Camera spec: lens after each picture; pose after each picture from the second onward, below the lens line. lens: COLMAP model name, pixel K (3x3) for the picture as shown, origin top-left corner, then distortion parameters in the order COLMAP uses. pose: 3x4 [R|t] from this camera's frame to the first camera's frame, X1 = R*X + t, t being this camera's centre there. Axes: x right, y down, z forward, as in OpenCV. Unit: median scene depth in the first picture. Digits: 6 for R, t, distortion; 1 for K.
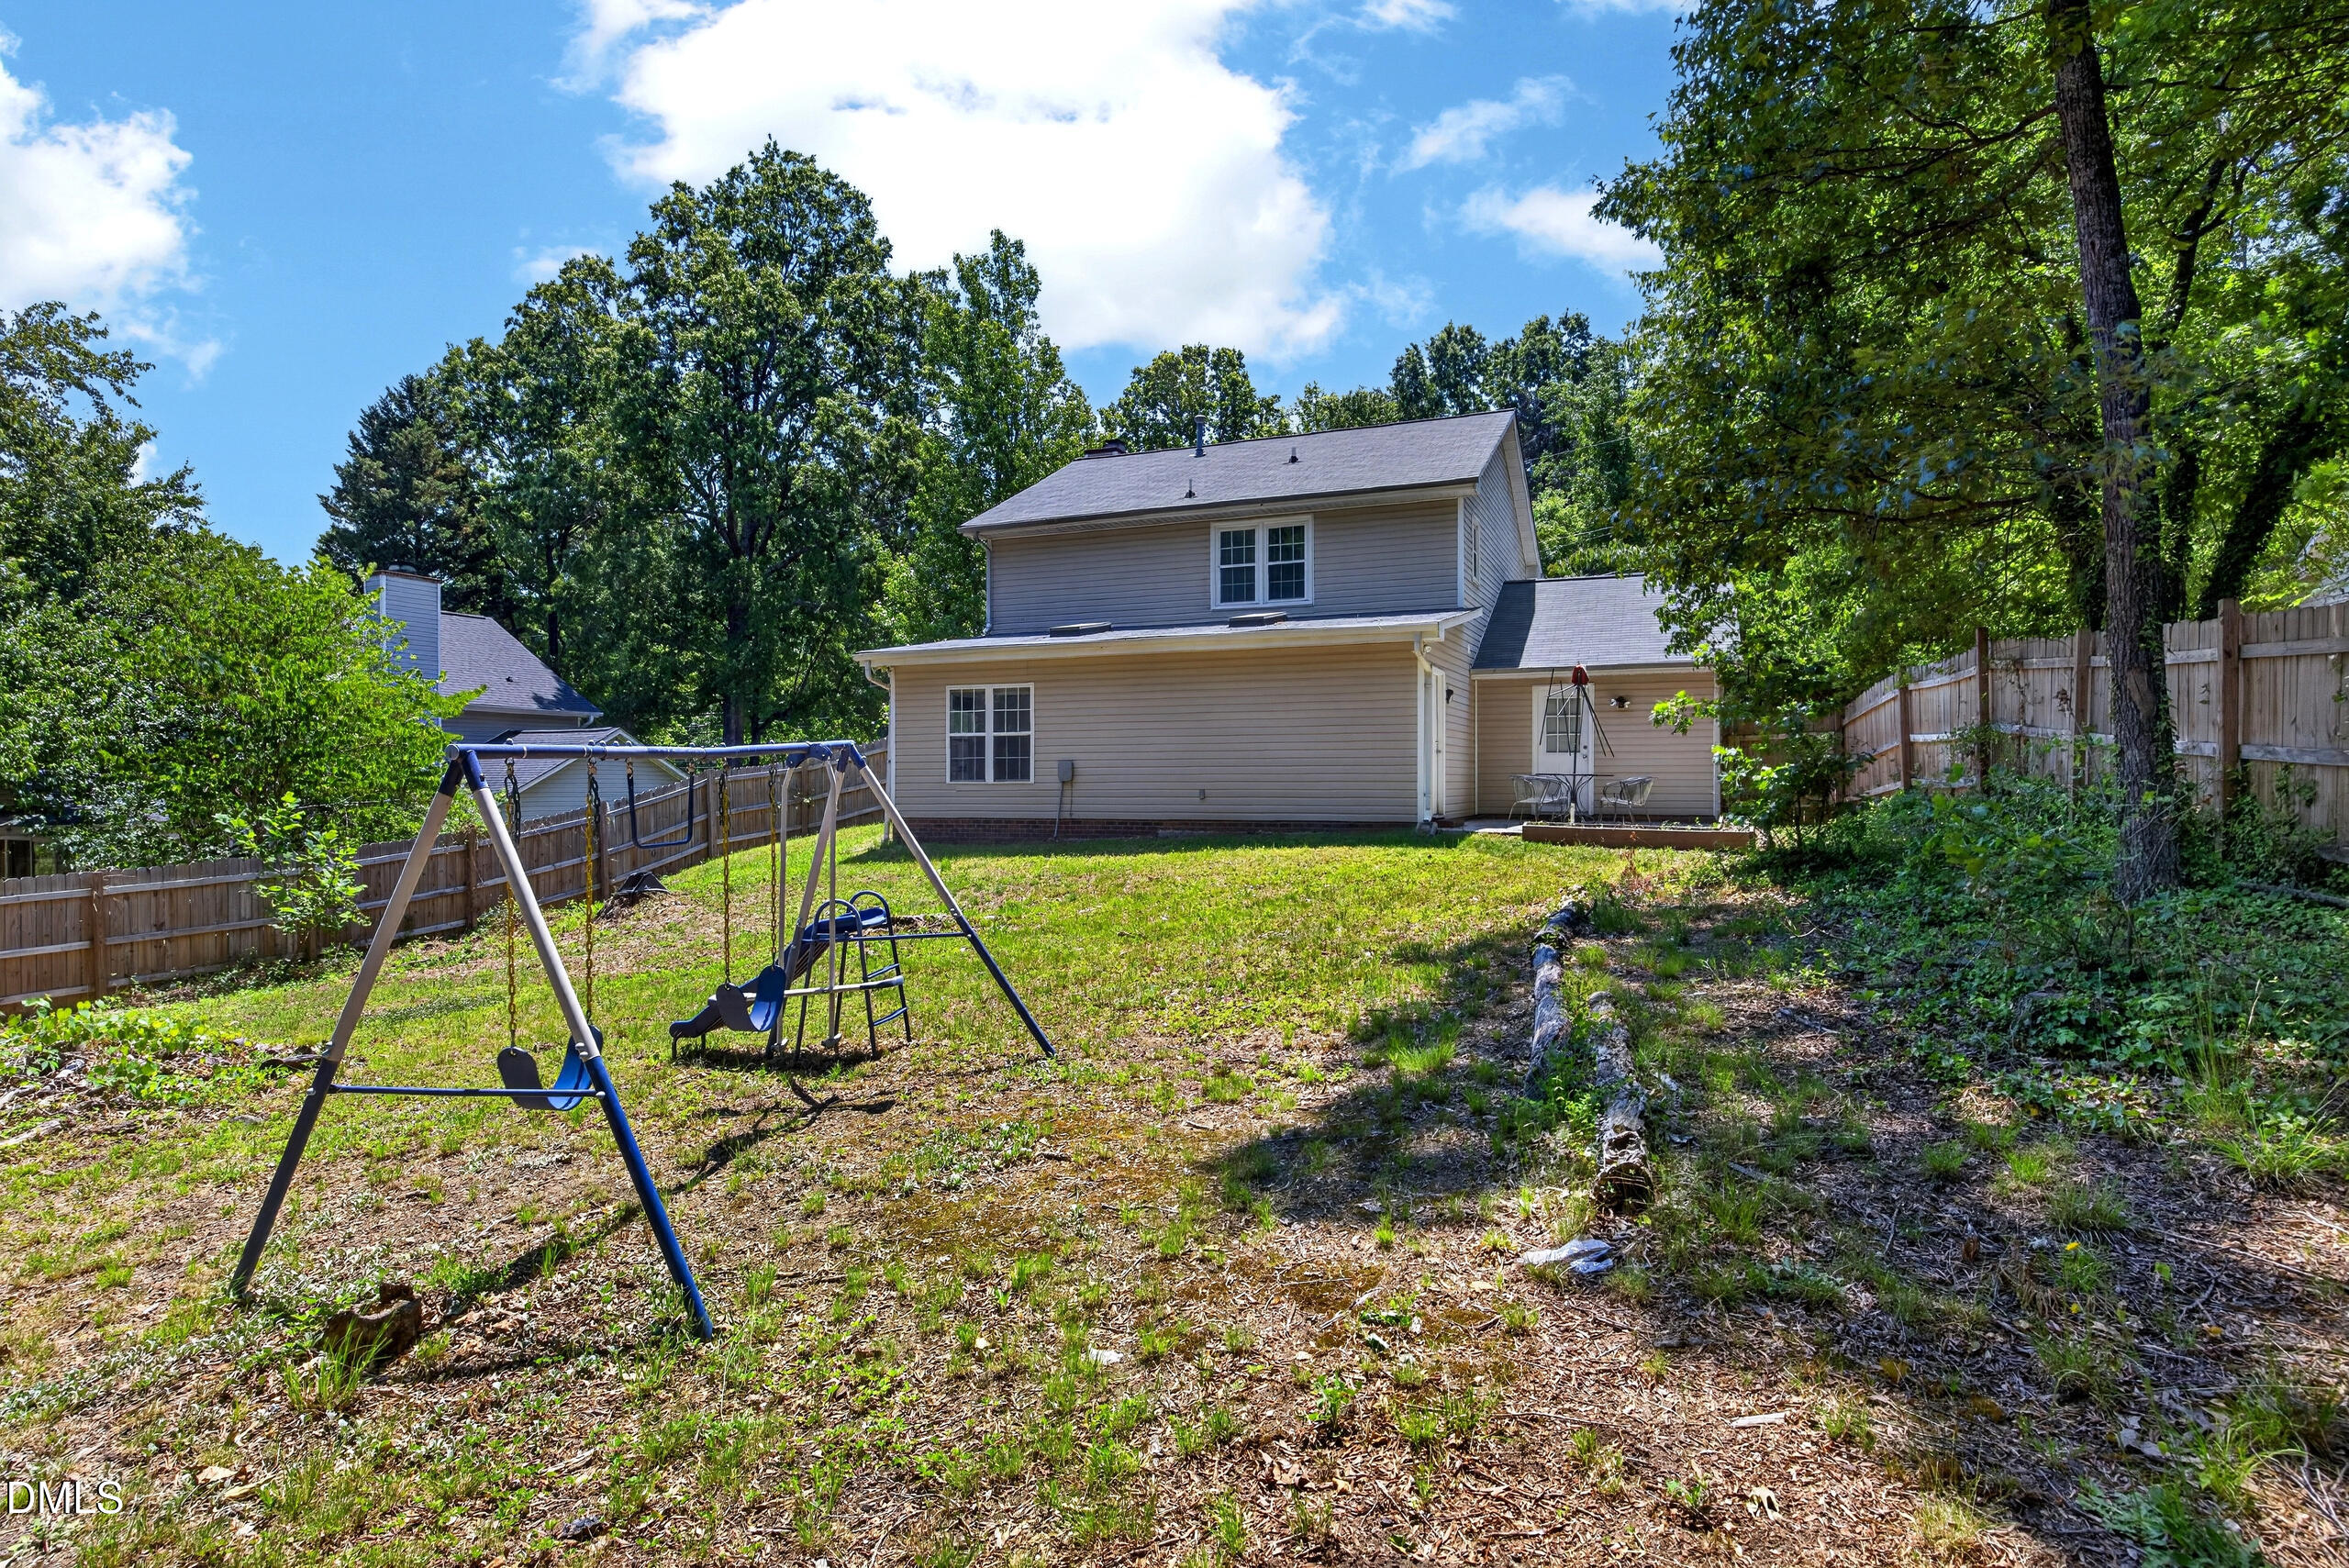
lens RADIAL K [[1230.1, 0, 1185.9], [0, 1230.1, 775.1], [0, 0, 1]] dist [-0.006250, 0.000455]
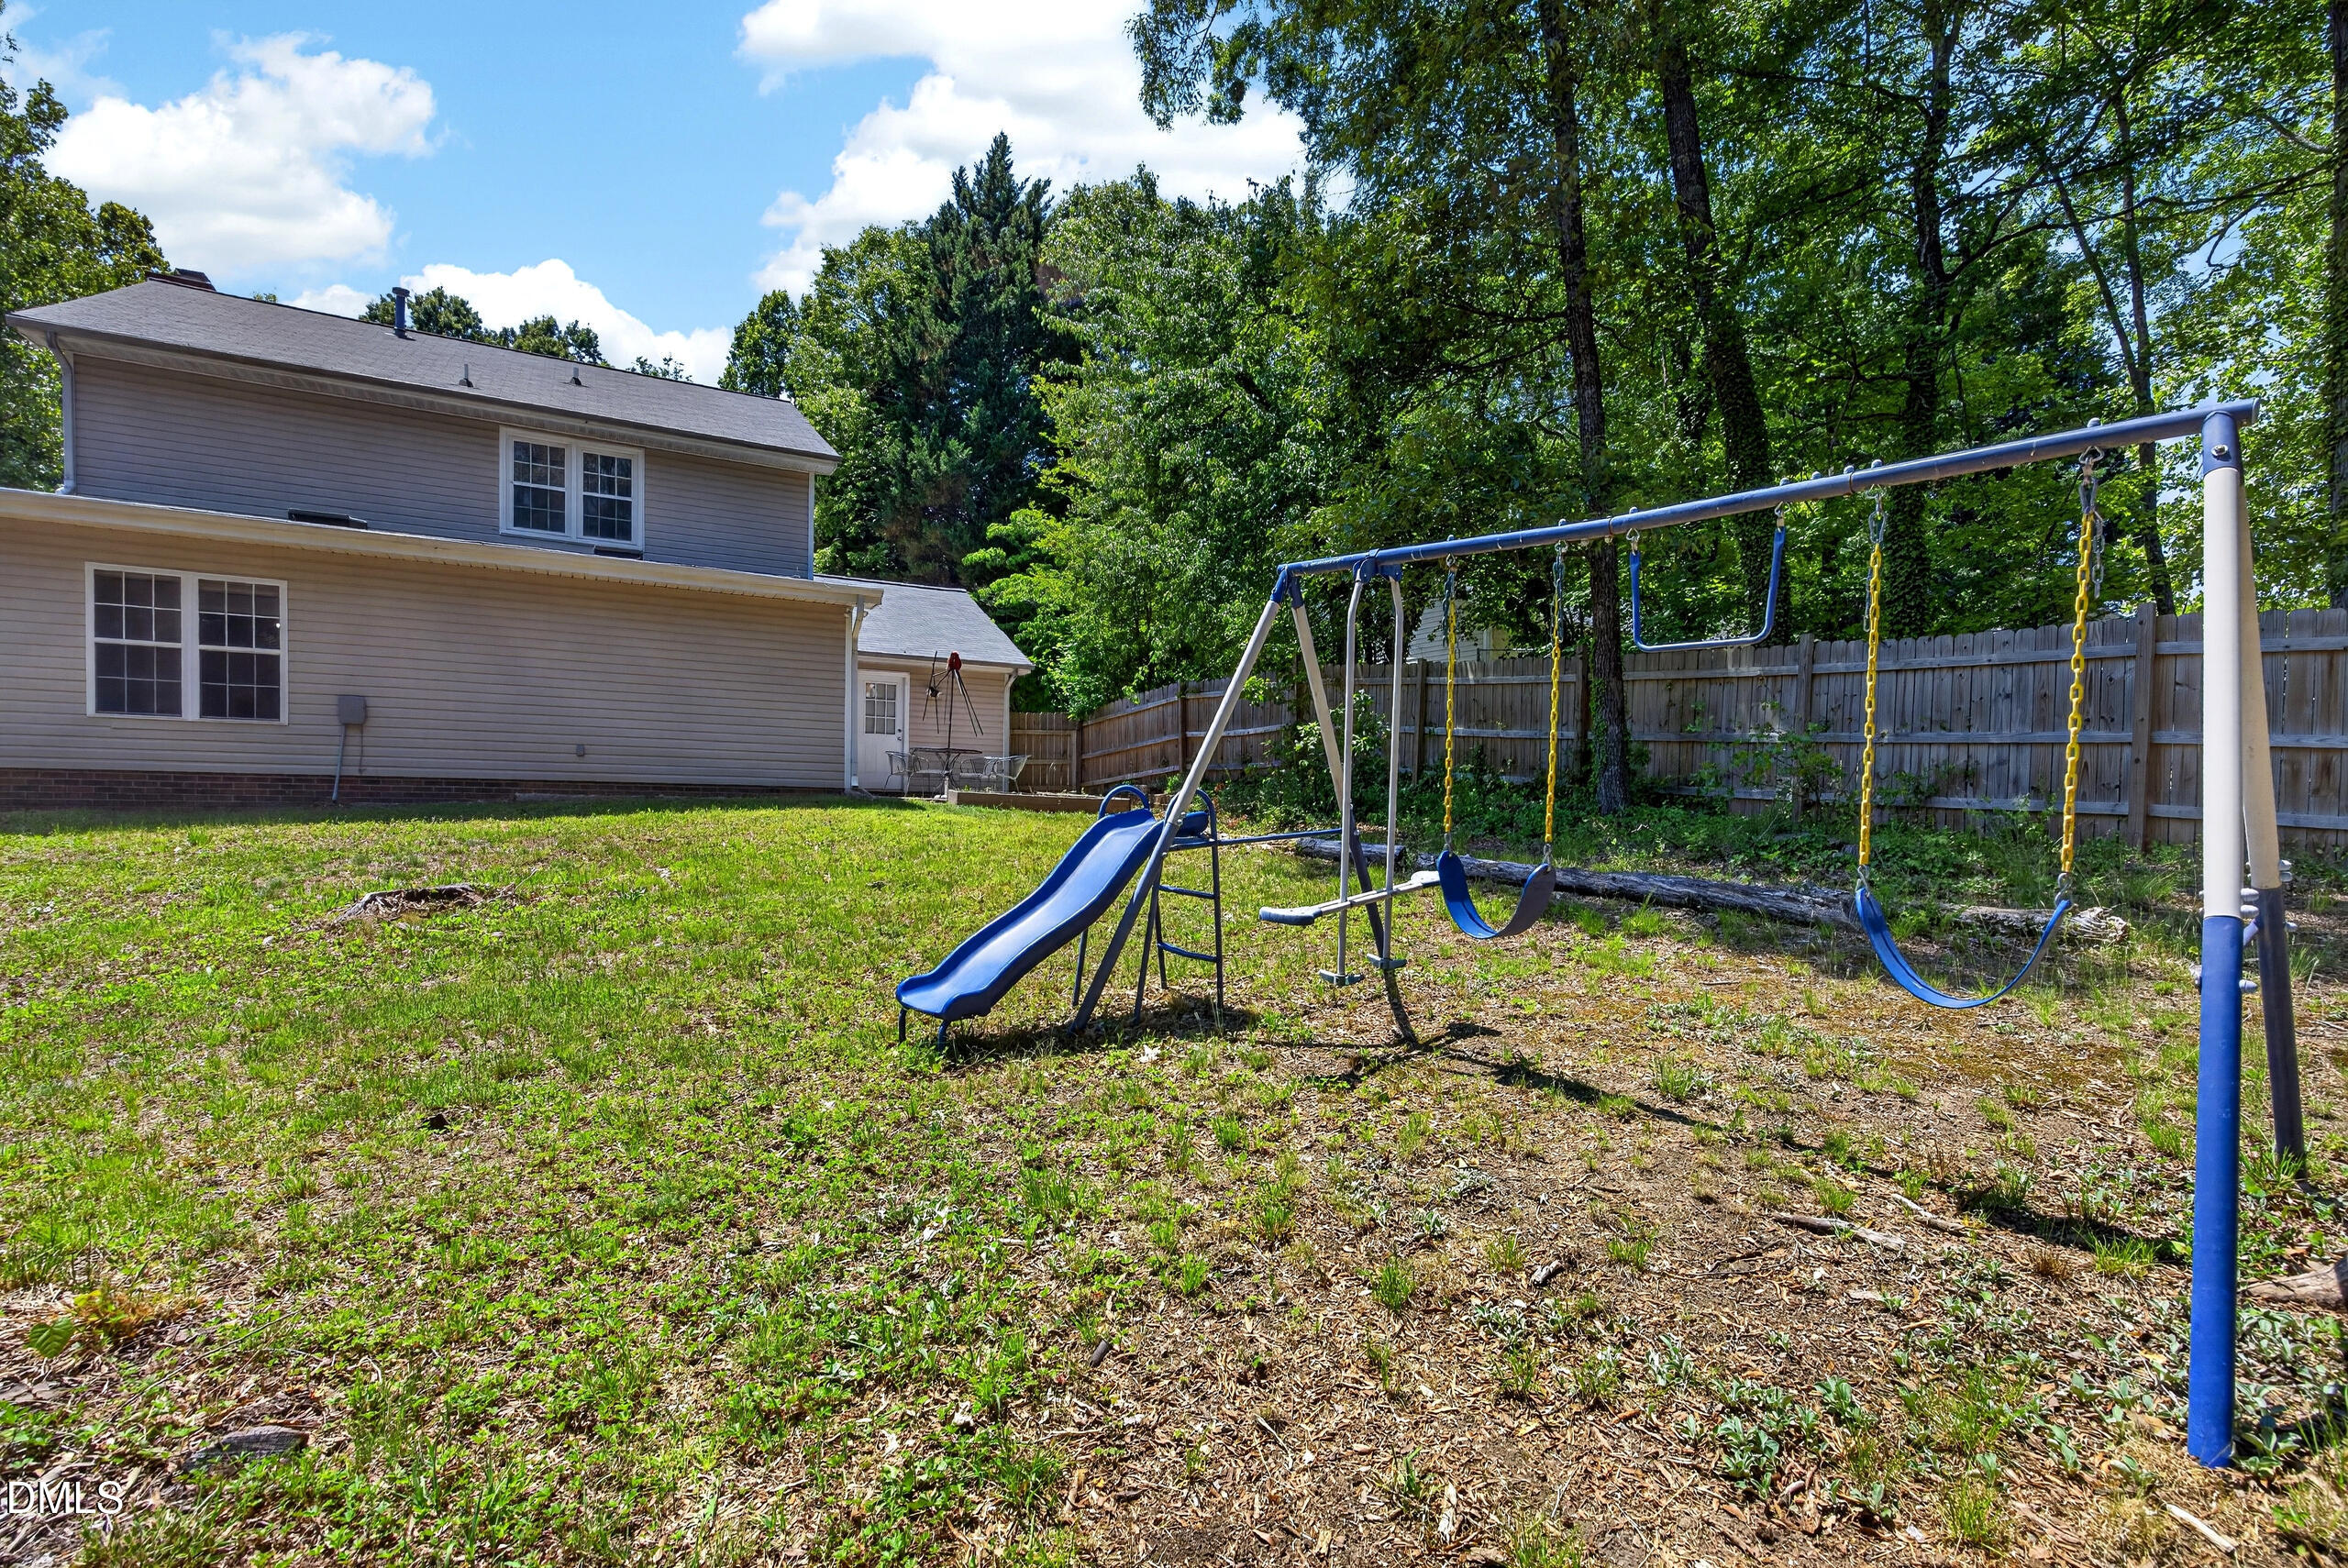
lens RADIAL K [[1056.4, 0, 1181.0], [0, 1056.4, 836.8], [0, 0, 1]] dist [-0.016092, 0.006110]
pose [[0.620455, -0.008420, 0.784197, -0.260723], [-0.025665, 0.999189, 0.031035, 0.037150], [-0.783822, -0.039382, 0.619736, 0.209916]]
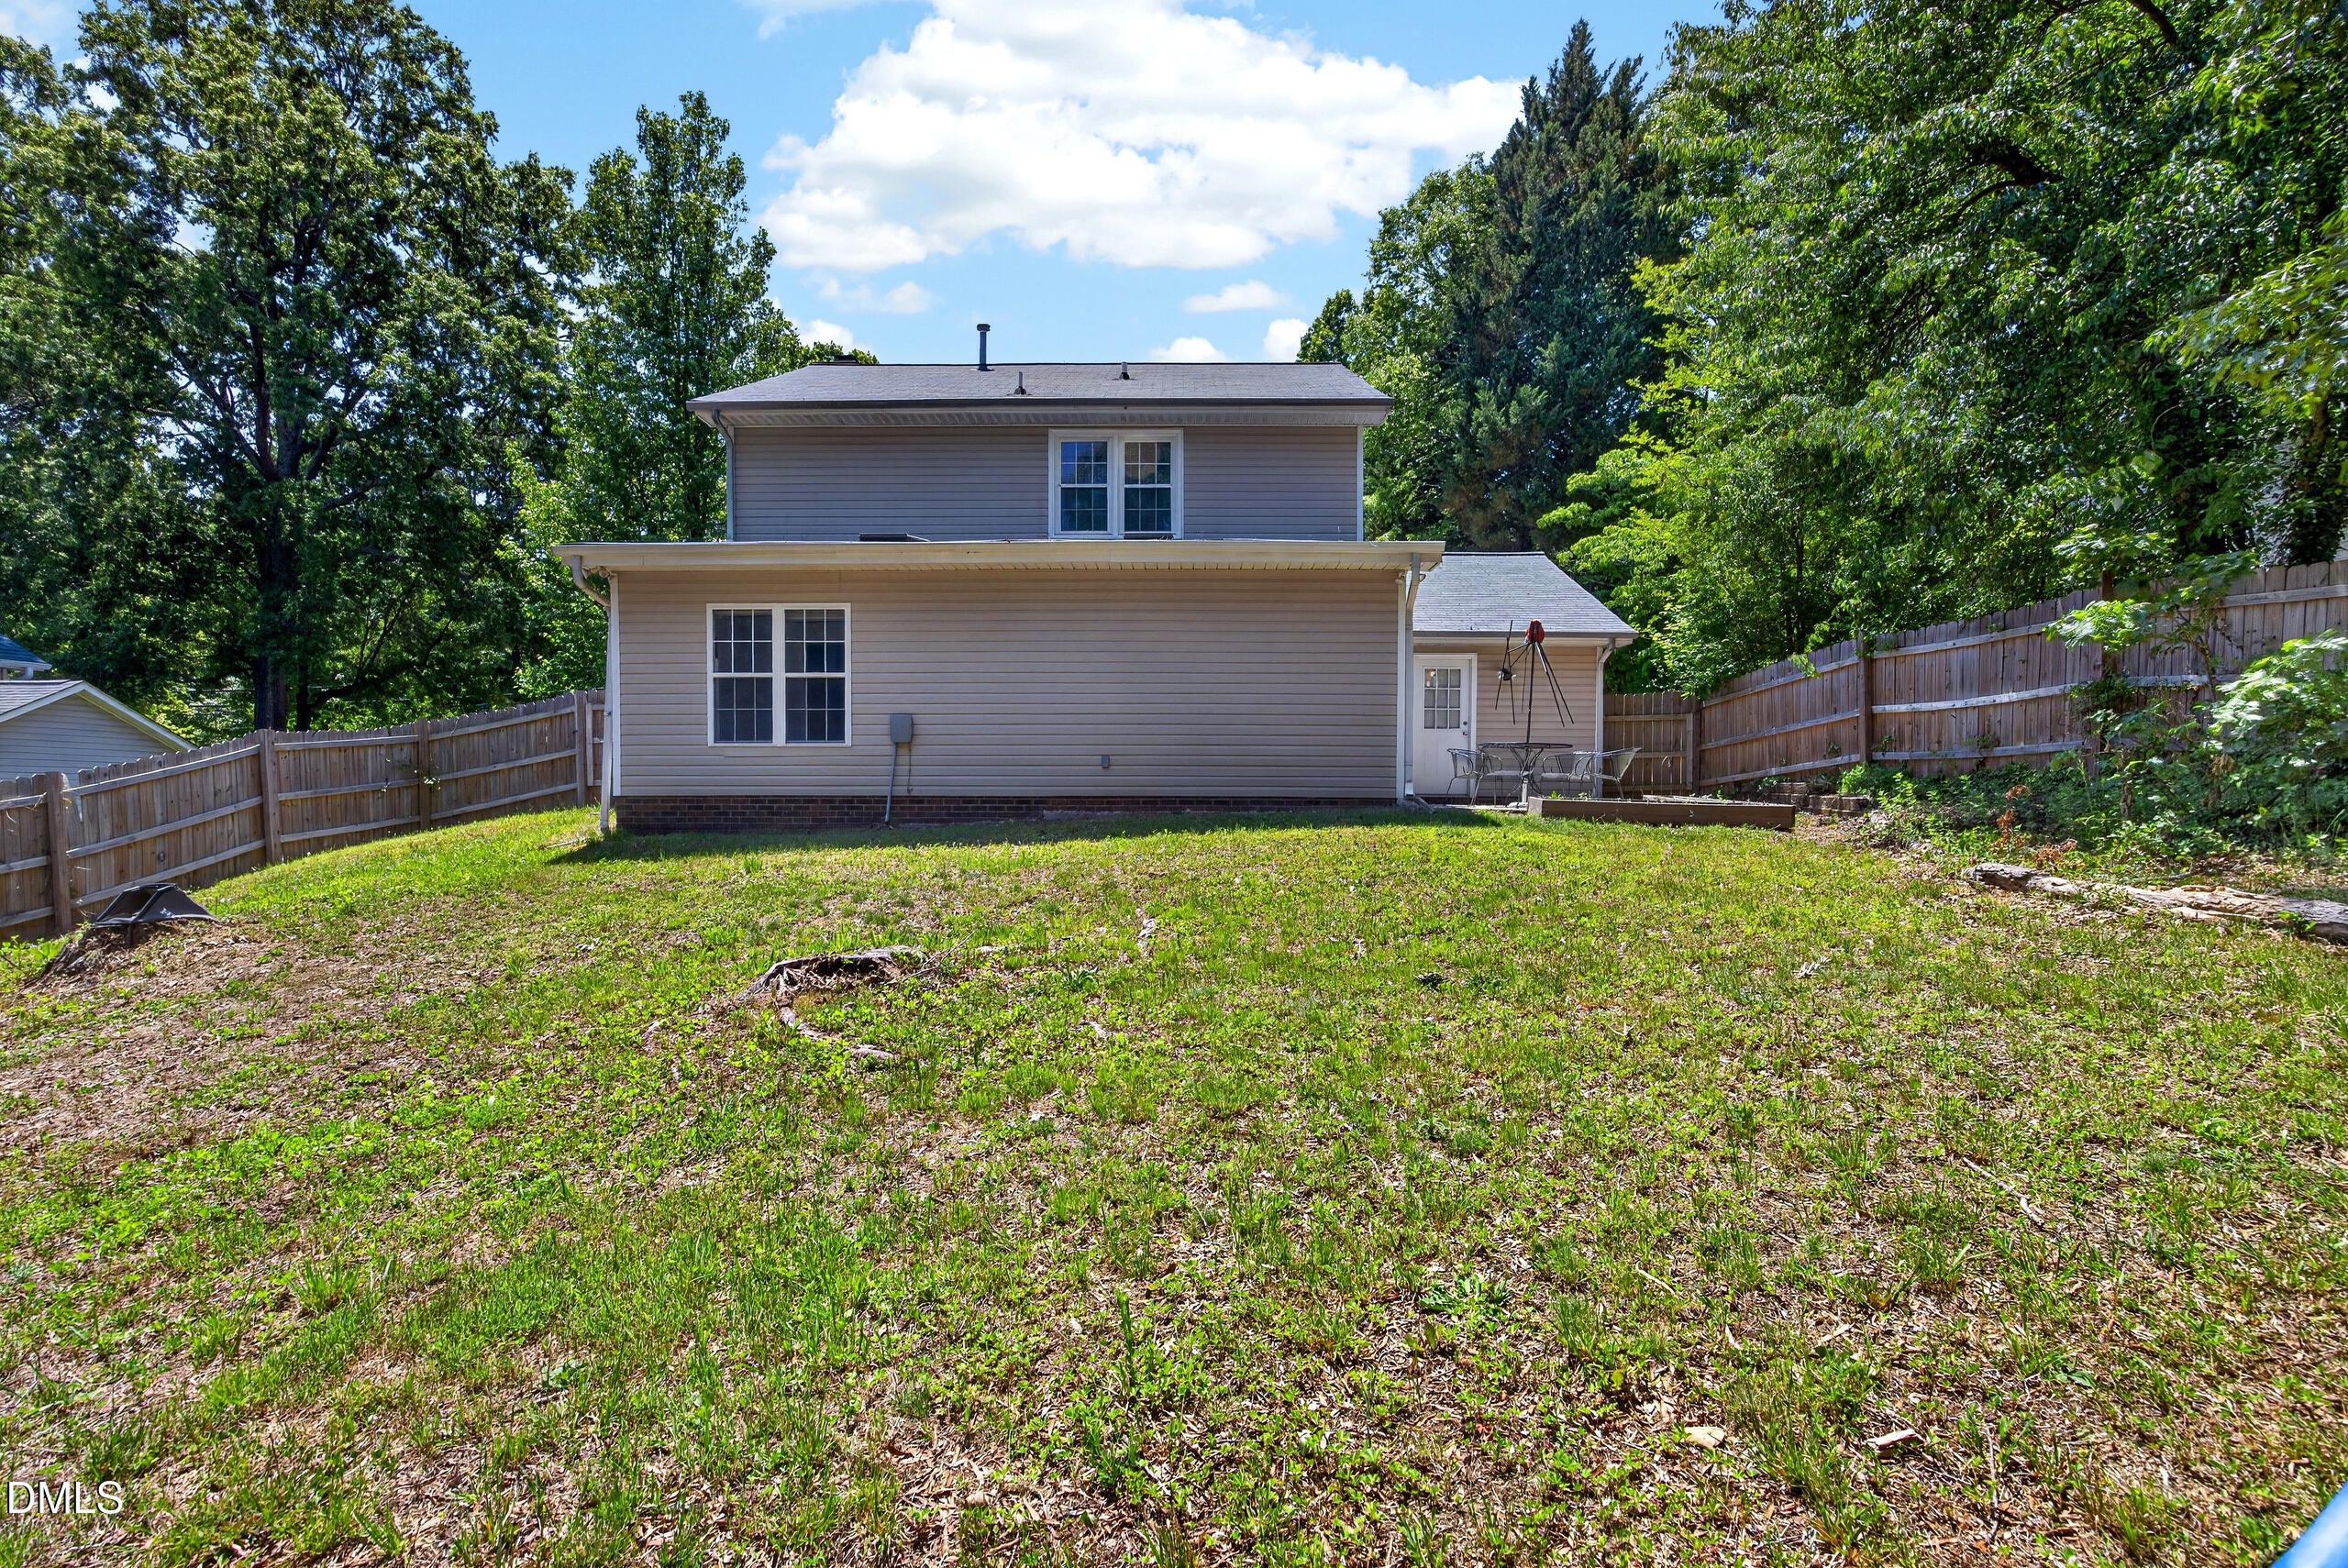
lens RADIAL K [[1056.4, 0, 1177.1], [0, 1056.4, 829.0], [0, 0, 1]] dist [-0.016092, 0.006110]
pose [[0.930111, -0.005599, 0.367237, -0.162141], [-0.008161, 0.999322, 0.035908, 0.029232], [-0.367189, -0.036395, 0.929434, 0.344329]]
